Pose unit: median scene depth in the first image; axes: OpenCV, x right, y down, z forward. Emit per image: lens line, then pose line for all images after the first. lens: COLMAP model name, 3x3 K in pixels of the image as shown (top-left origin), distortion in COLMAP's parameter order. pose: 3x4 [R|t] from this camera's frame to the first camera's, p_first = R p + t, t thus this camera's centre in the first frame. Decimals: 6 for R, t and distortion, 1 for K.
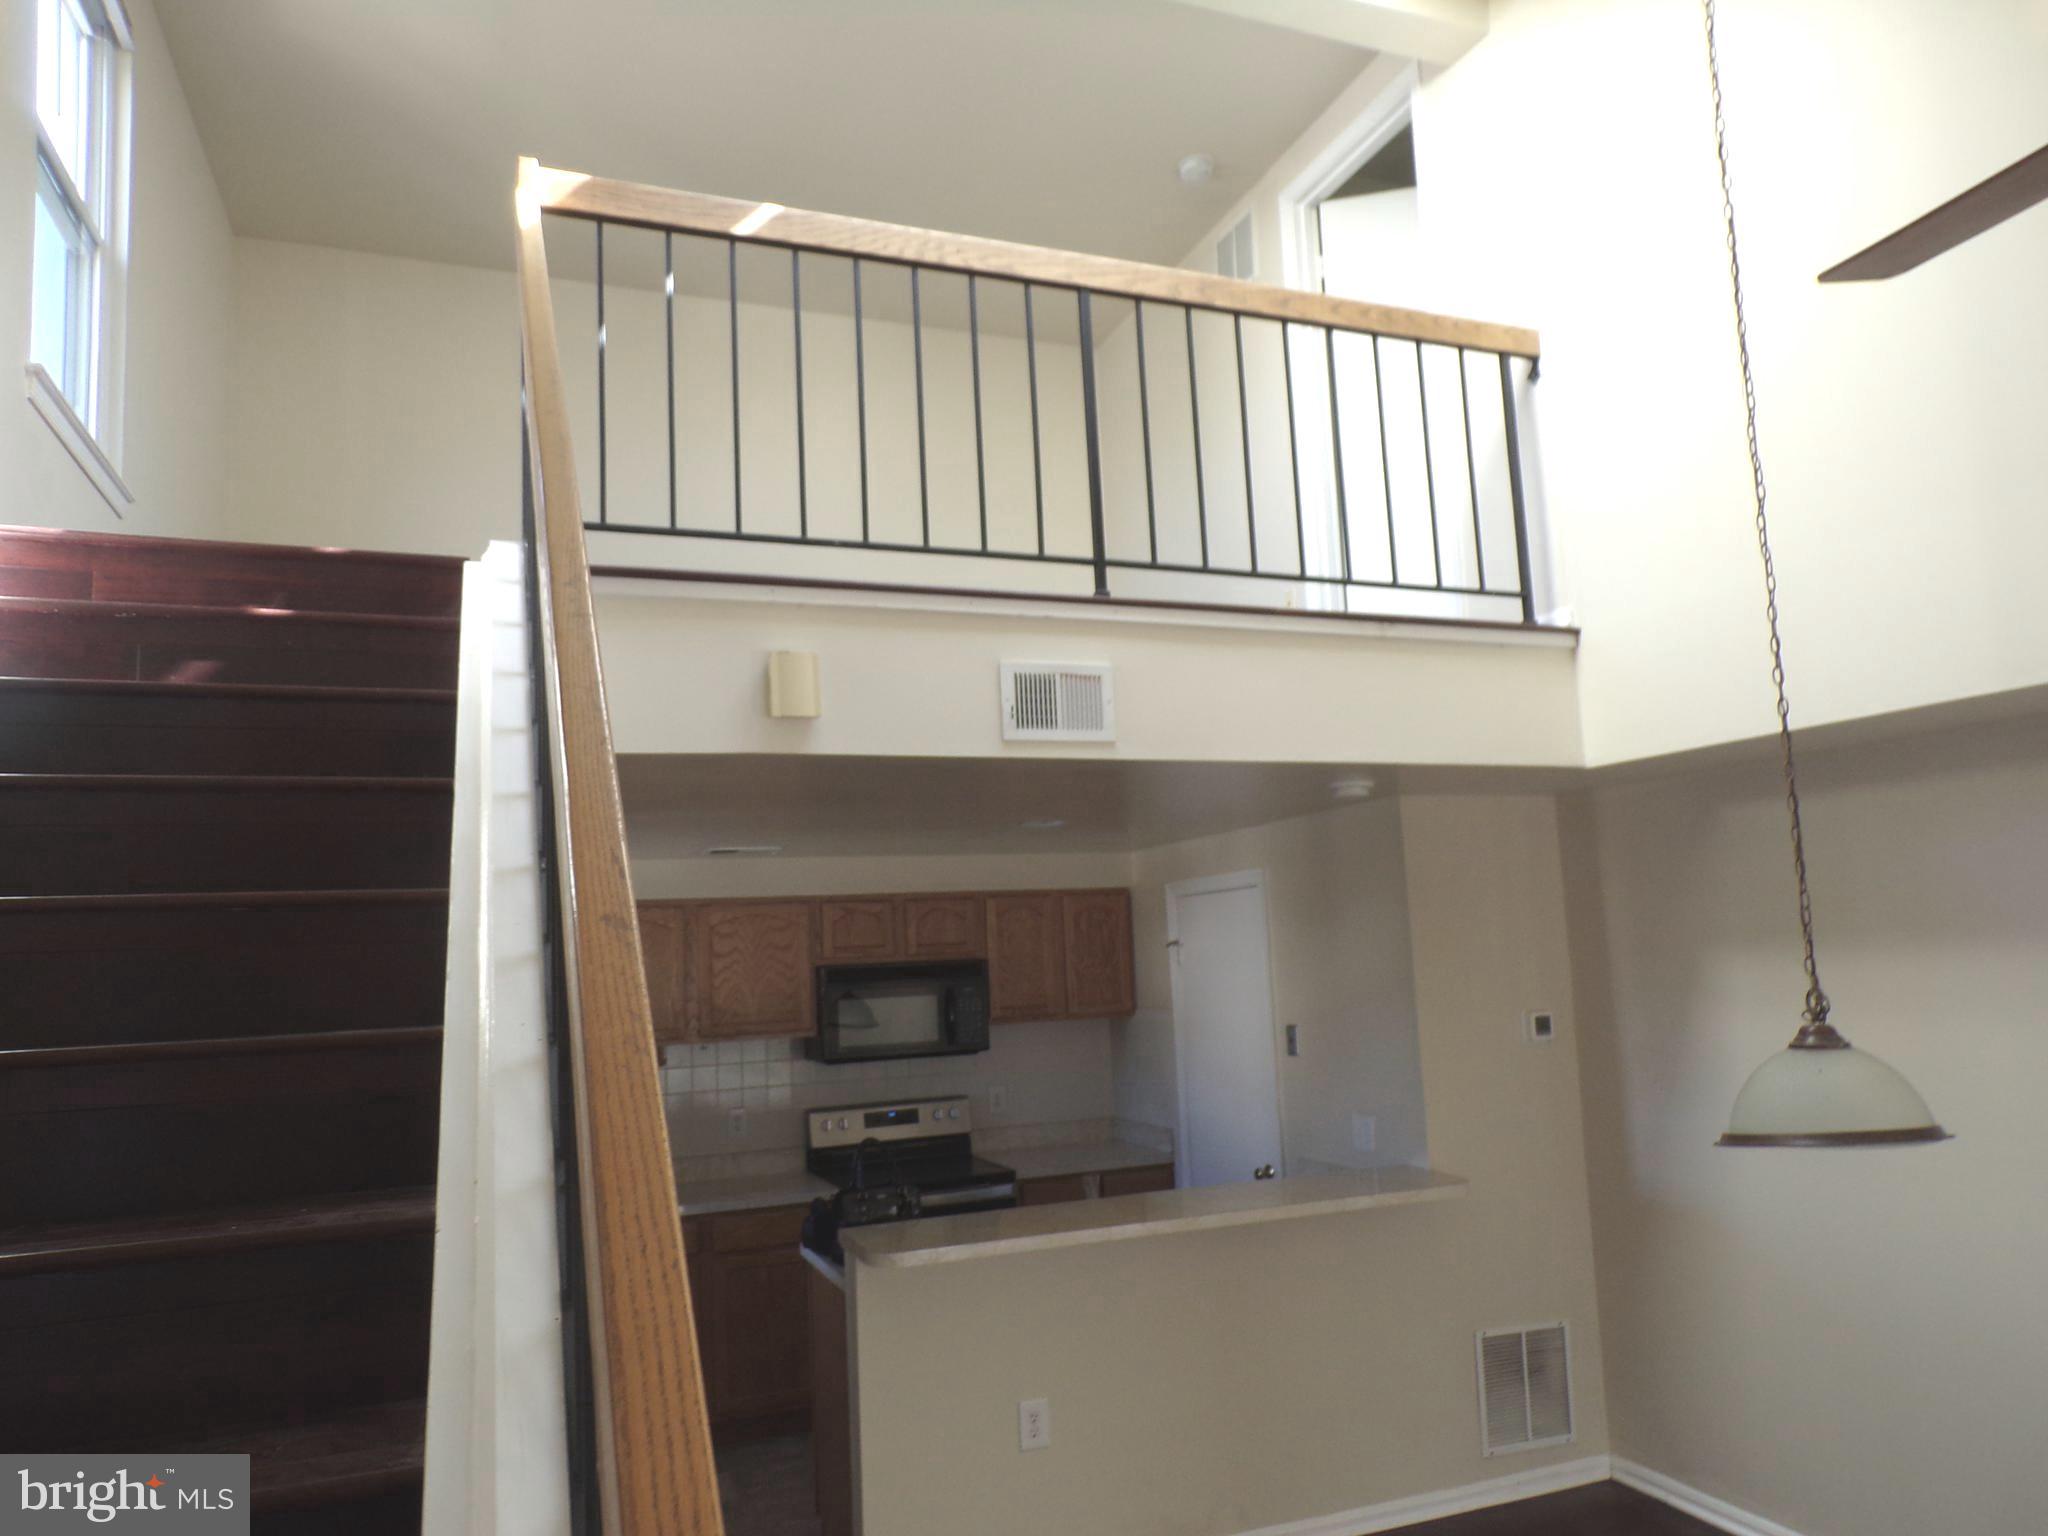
lens RADIAL K [[1406.2, 0, 1030.3], [0, 1406.2, 777.6], [0, 0, 1]] dist [0.006842, 0.028110]
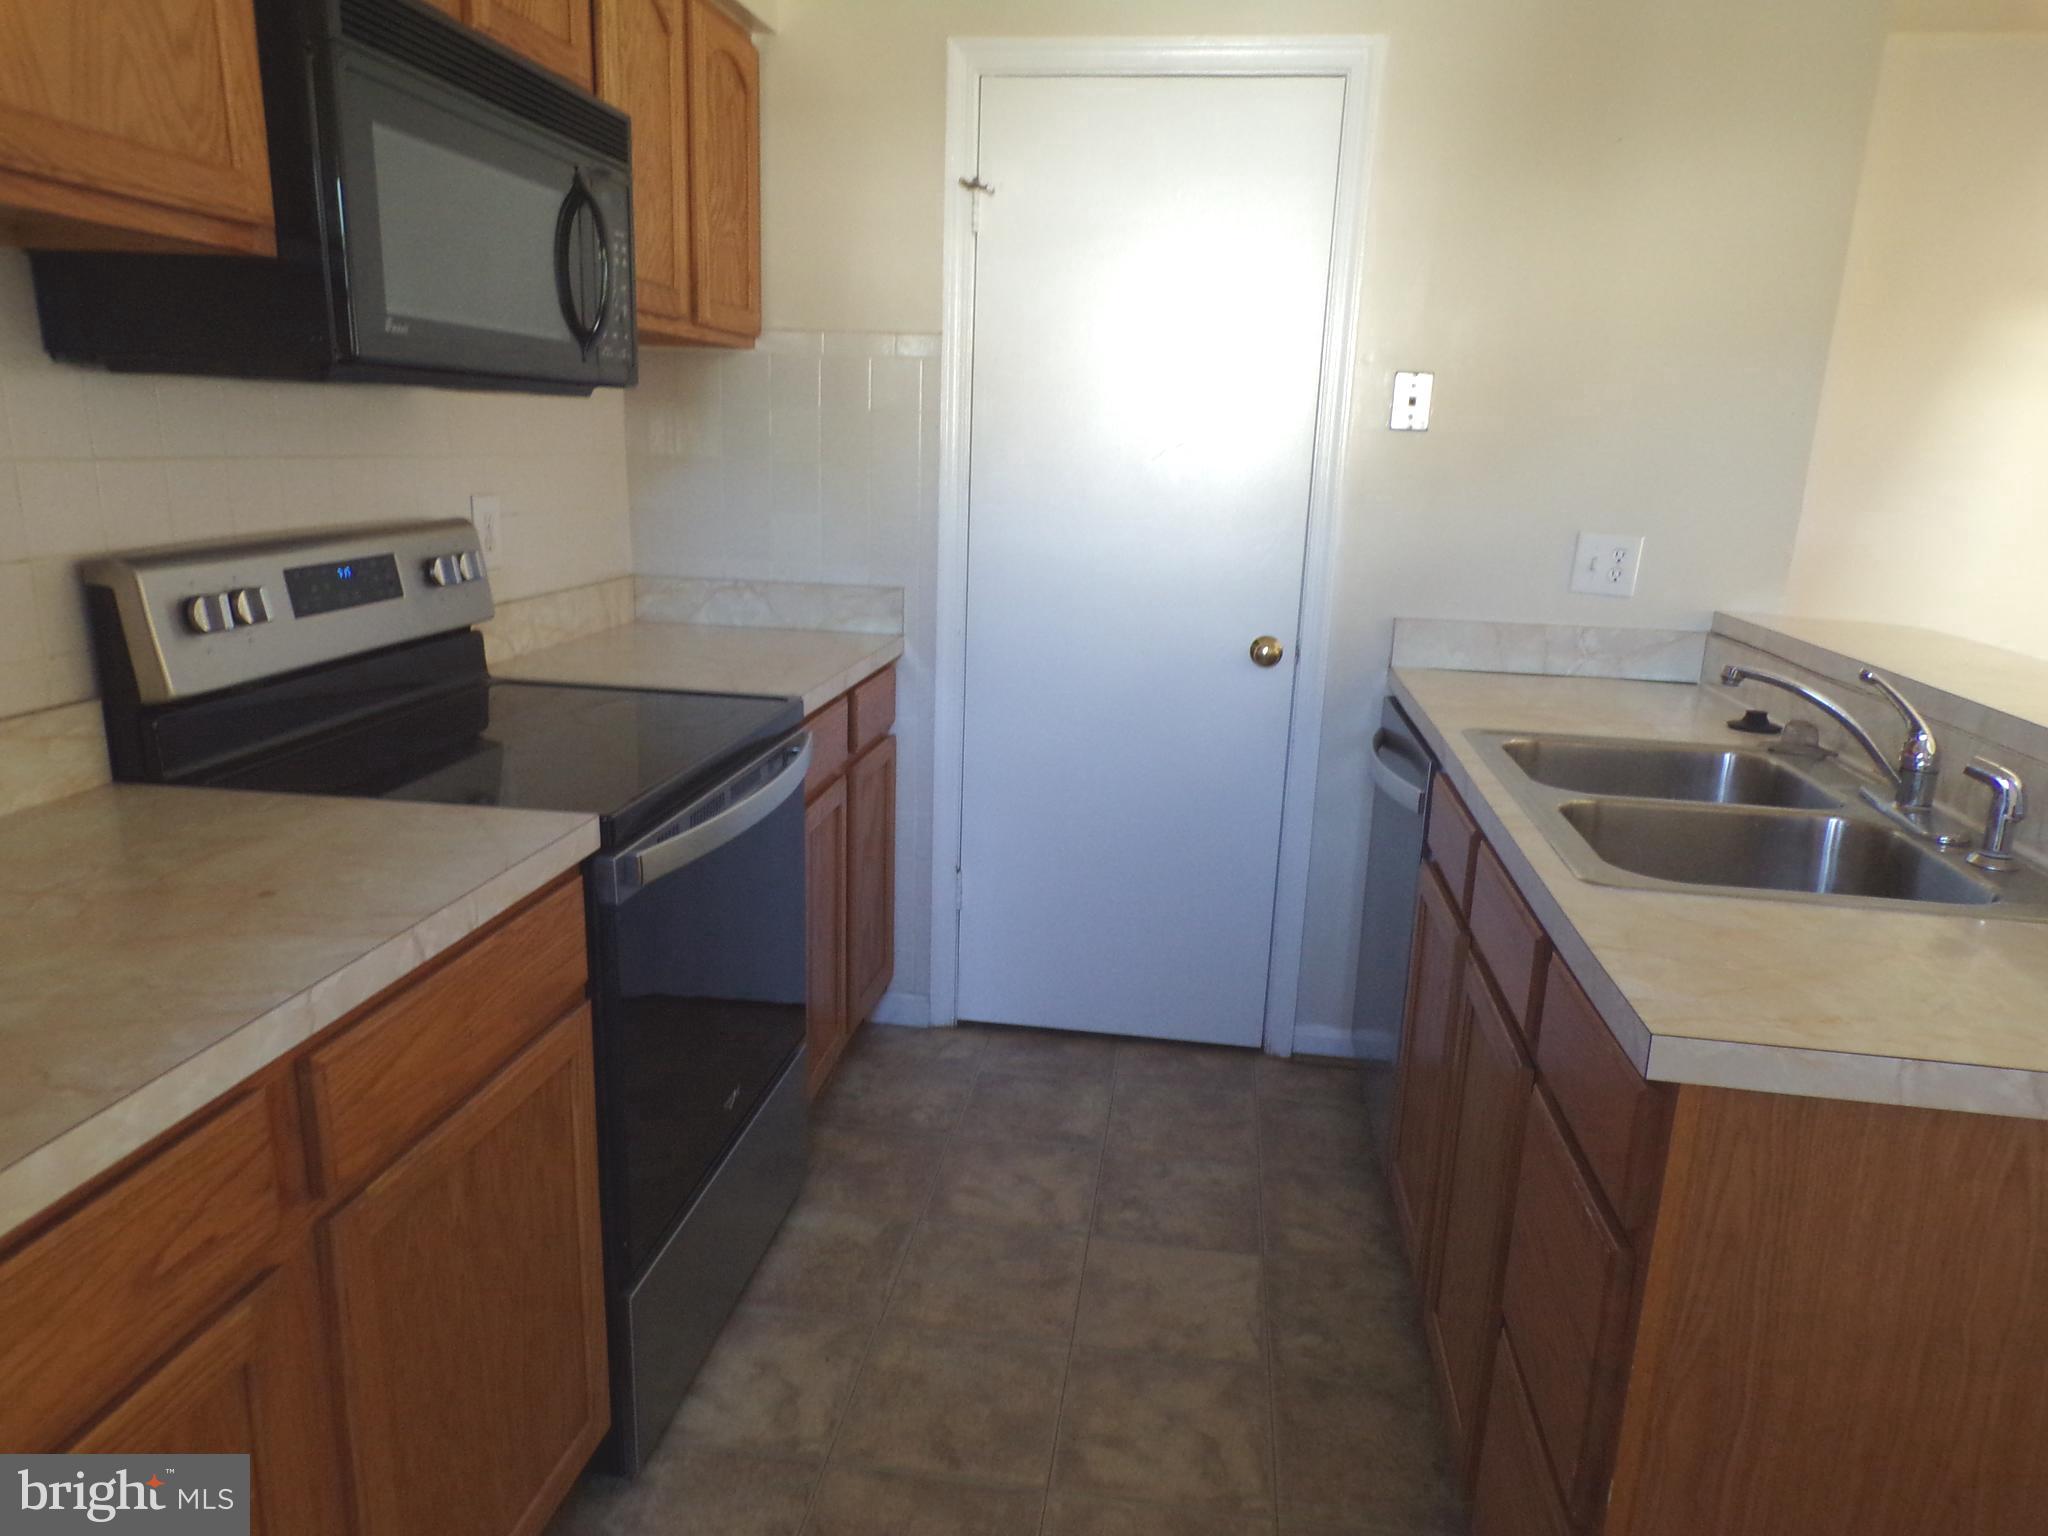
lens RADIAL K [[1406.2, 0, 1030.3], [0, 1406.2, 777.6], [0, 0, 1]] dist [0.006842, 0.028110]
pose [[0.473042, -0.151122, 0.867982, -0.457500], [-0.172119, 0.950346, 0.259265, 0.260027], [-0.864064, -0.272039, 0.423542, 1.072851]]
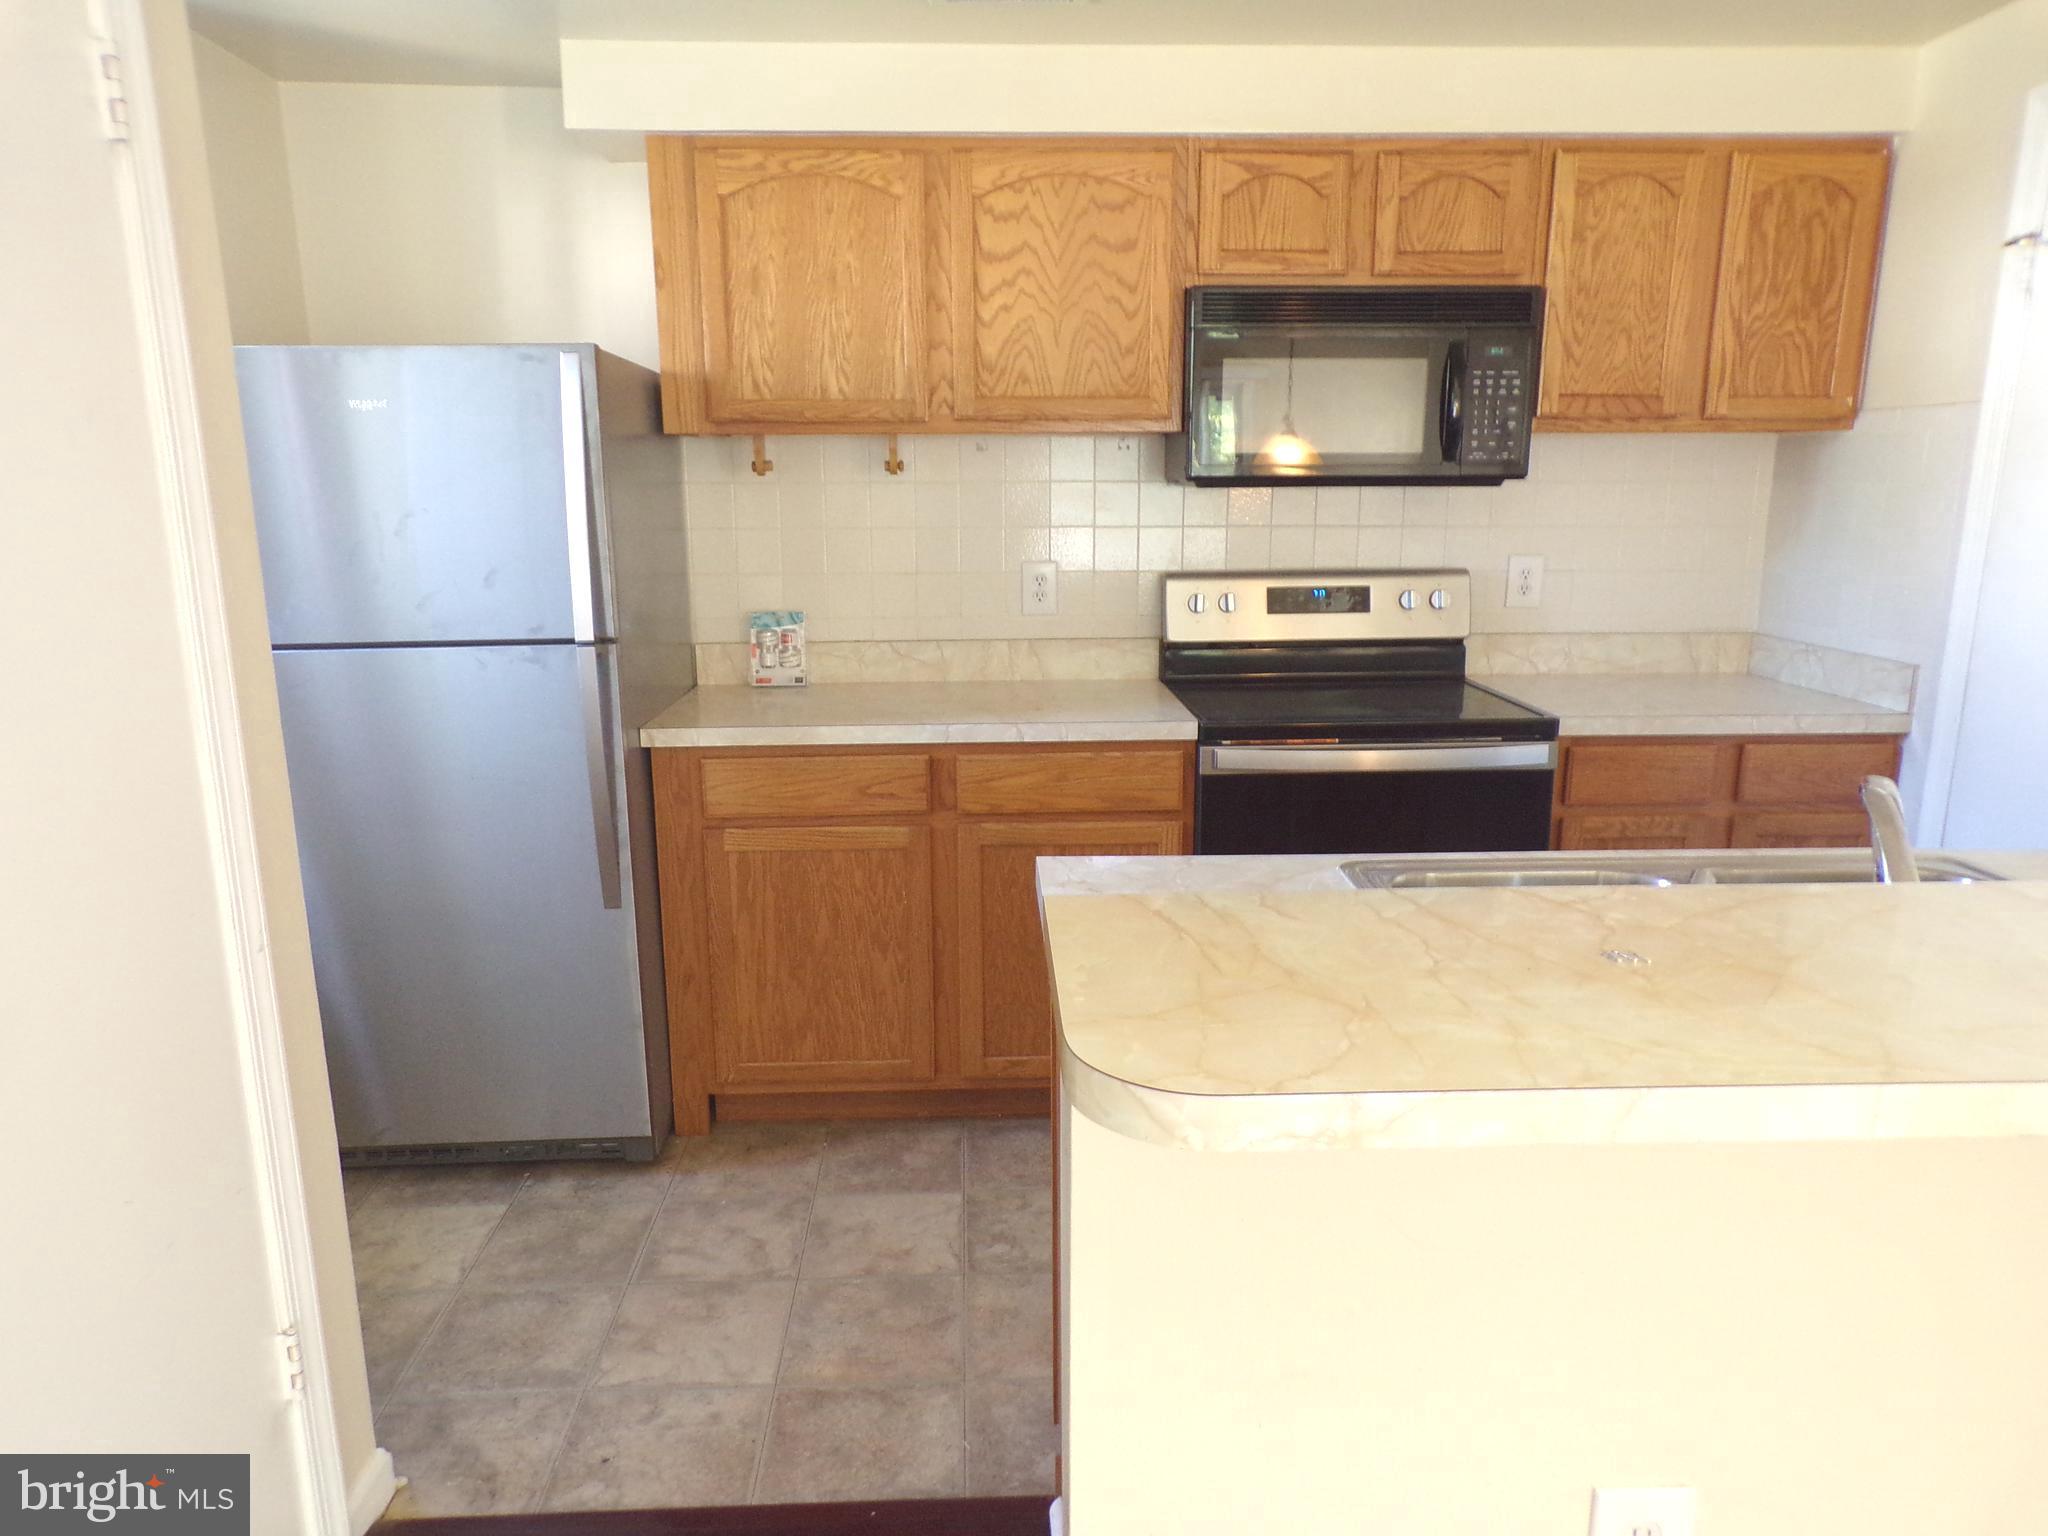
lens RADIAL K [[1406.2, 0, 1030.3], [0, 1406.2, 777.6], [0, 0, 1]] dist [0.006842, 0.028110]
pose [[0.944627, 0.111607, -0.308585, -0.043052], [0.003499, 0.936905, 0.349566, 0.172398], [0.328128, -0.331289, 0.884635, 0.684286]]
